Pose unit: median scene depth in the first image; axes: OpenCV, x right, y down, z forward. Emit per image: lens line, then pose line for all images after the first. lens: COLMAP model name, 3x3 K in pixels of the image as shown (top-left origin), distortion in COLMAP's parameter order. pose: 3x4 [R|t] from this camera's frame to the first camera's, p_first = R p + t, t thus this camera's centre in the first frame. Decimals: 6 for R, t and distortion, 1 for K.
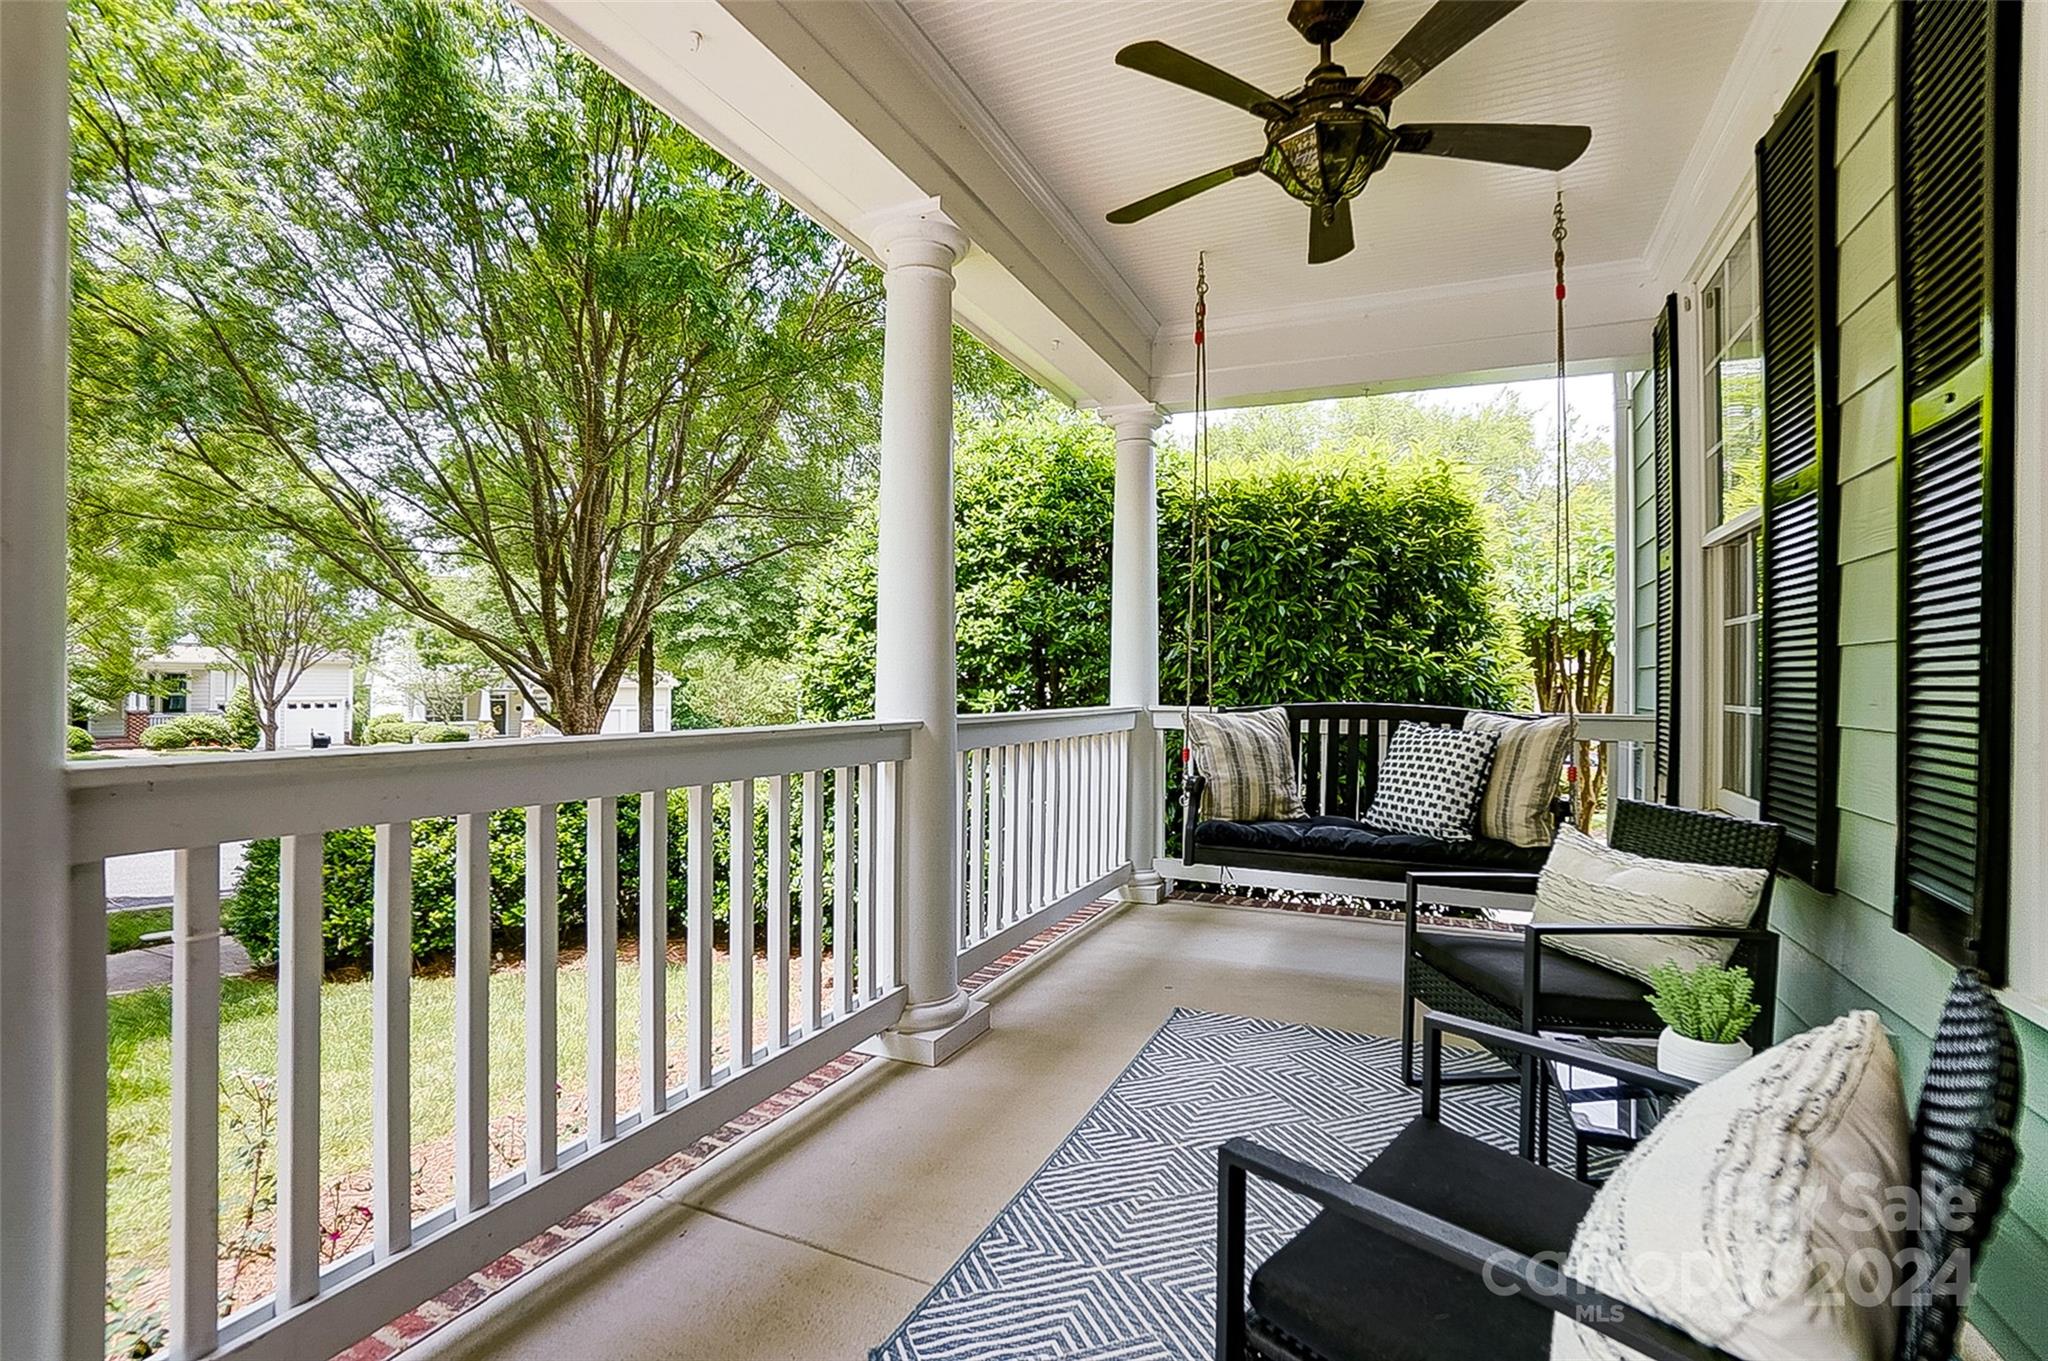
lens RADIAL K [[912.5, 0, 1007.2], [0, 912.5, 677.9], [0, 0, 1]] dist [-0.064512, 0.021876]
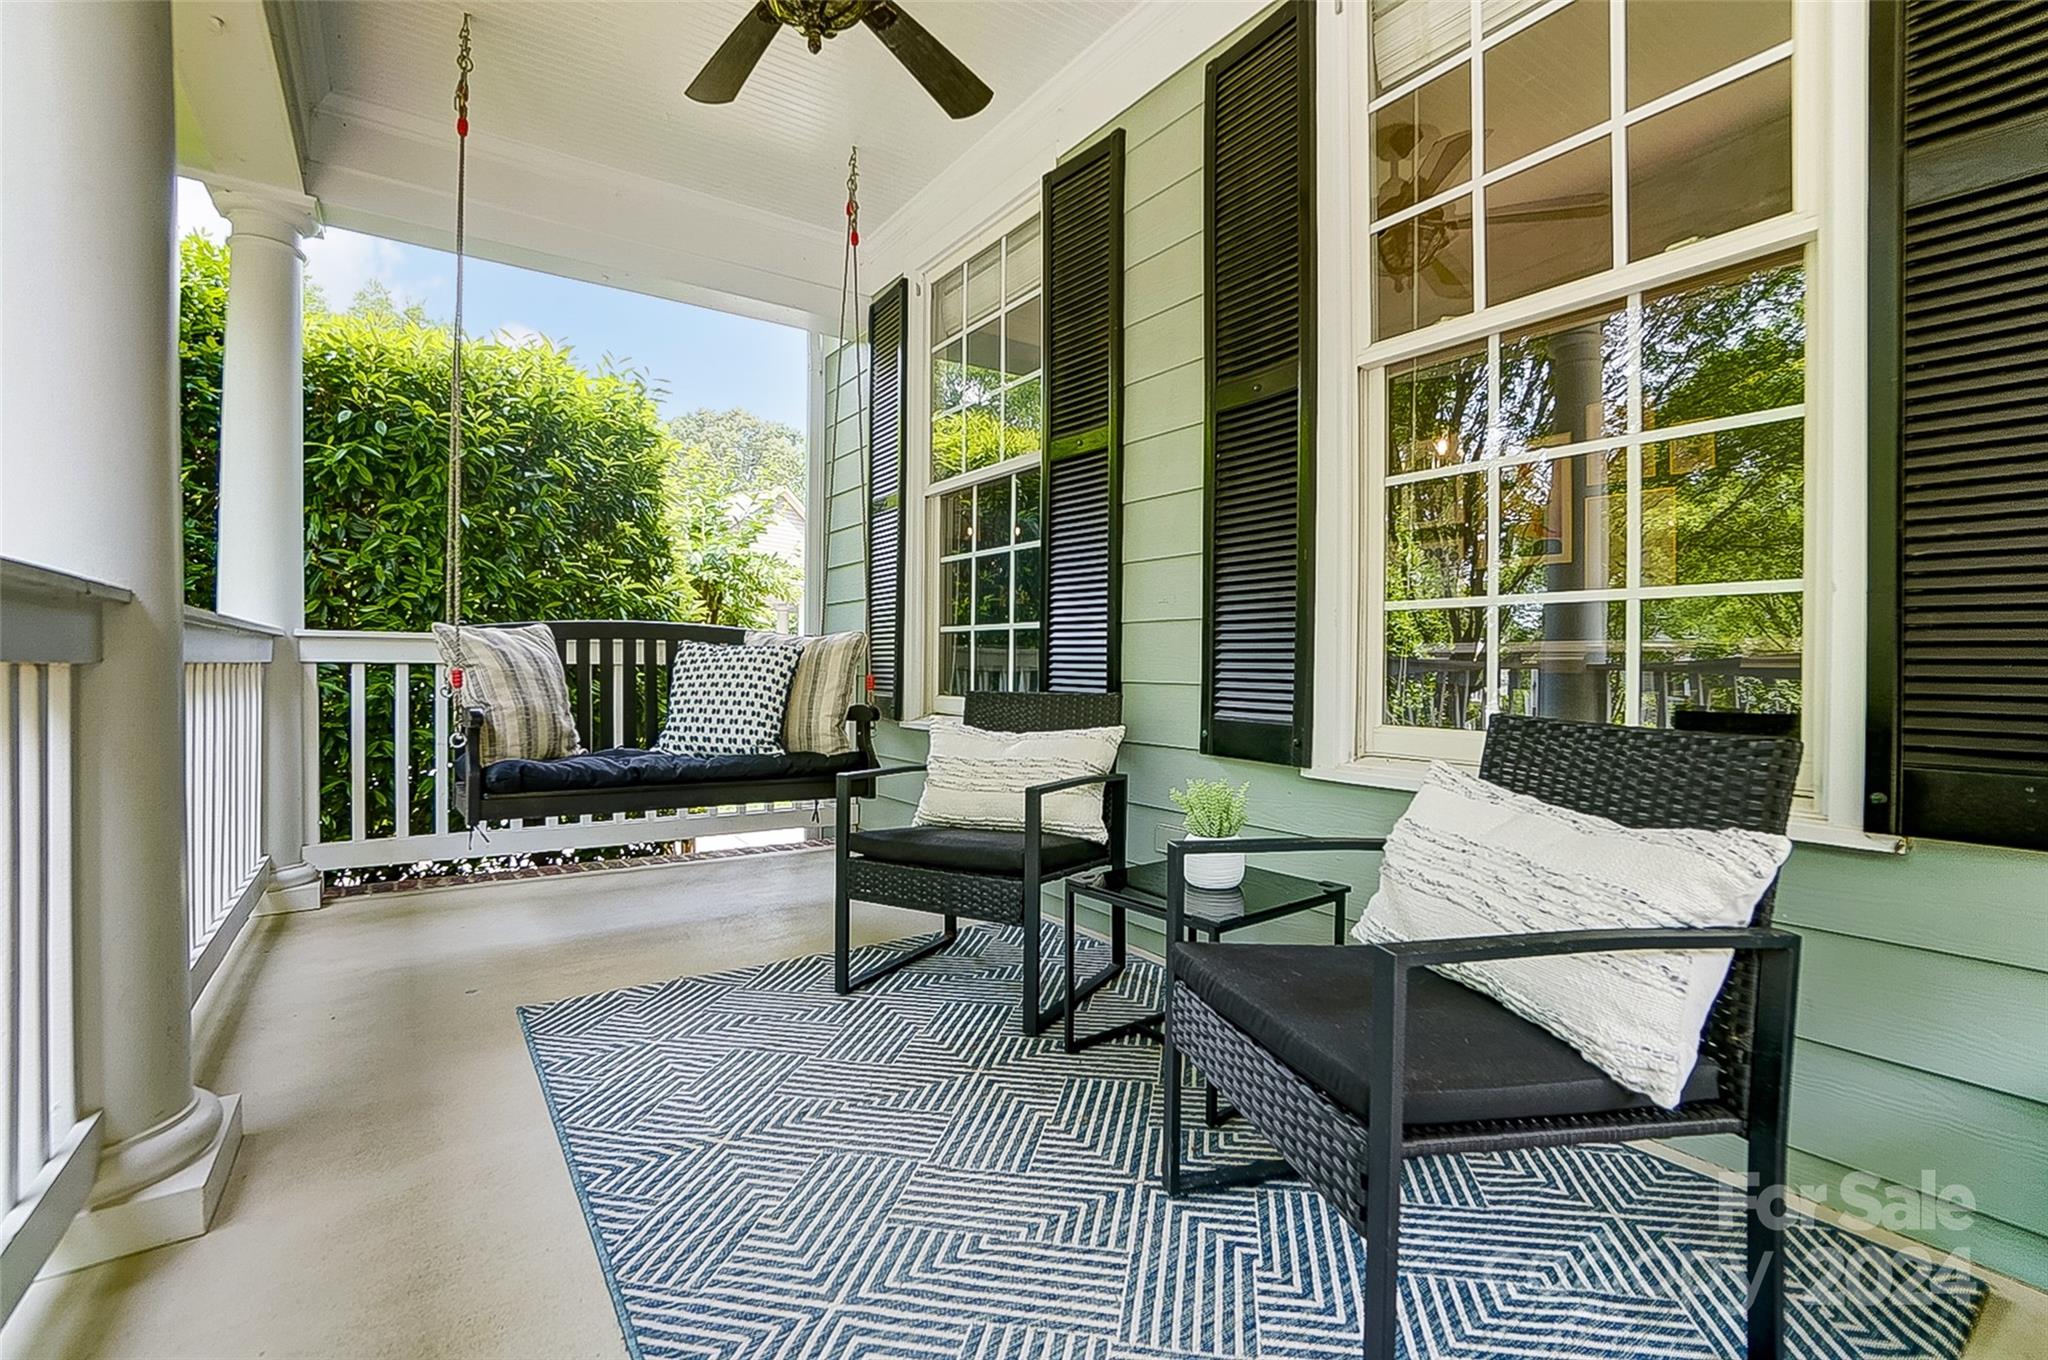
lens RADIAL K [[912.5, 0, 1007.2], [0, 912.5, 677.4], [0, 0, 1]] dist [-0.064512, 0.021876]
pose [[0.502346, -0.014754, 0.864541, -0.204322], [-0.008713, 0.999717, 0.022124, 0.062517], [-0.864623, -0.018647, 0.502076, 0.245004]]
